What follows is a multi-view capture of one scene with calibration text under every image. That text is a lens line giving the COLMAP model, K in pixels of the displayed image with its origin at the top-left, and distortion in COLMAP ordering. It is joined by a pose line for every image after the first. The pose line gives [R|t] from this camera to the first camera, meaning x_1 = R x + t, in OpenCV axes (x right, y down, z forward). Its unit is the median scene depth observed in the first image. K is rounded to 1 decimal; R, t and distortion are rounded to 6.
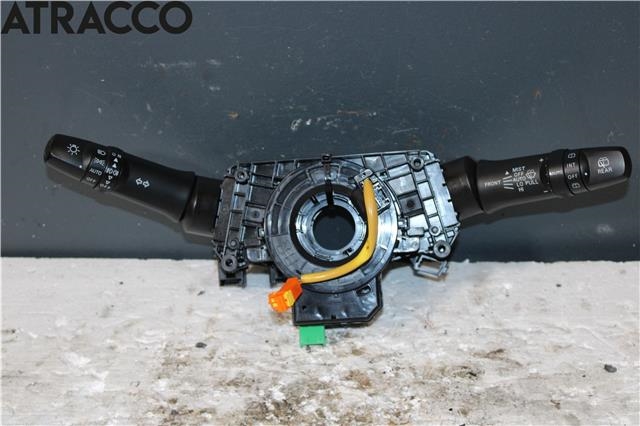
lens RADIAL K [[1188.0, 0, 317.1], [0, 1188.0, 213.0], [0, 0, 1]] dist [0.023690, 0.000000]
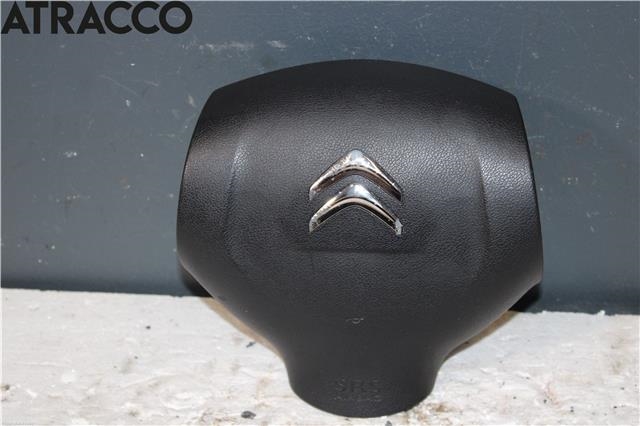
lens RADIAL K [[1386.3, 0, 319.7], [0, 1386.3, 234.8], [0, 0, 1]] dist [0.052977, 0.000000]
pose [[0.998143, 0.028681, -0.053744, -0.007207], [-0.028183, 0.999553, 0.010001, -0.014413], [0.054007, -0.008468, 0.998505, 0.112908]]
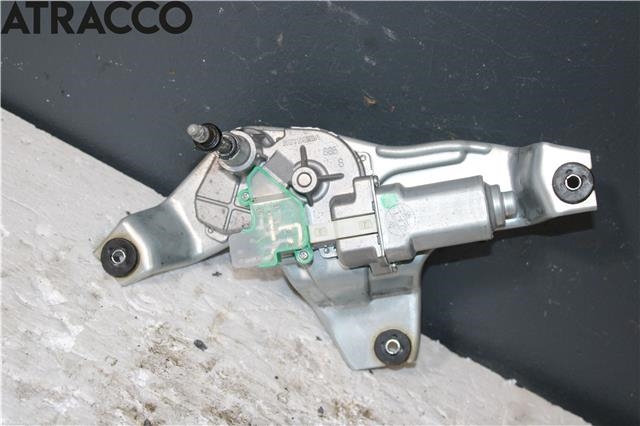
lens RADIAL K [[1179.2, 0, 319.2], [0, 1179.2, 213.4], [0, 0, 1]] dist [0.000597, 0.000000]
pose [[0.869573, 0.462538, 0.172920, -0.201432], [-0.472606, 0.881048, 0.019940, -0.016688], [-0.143128, -0.099062, 0.984734, 0.234631]]
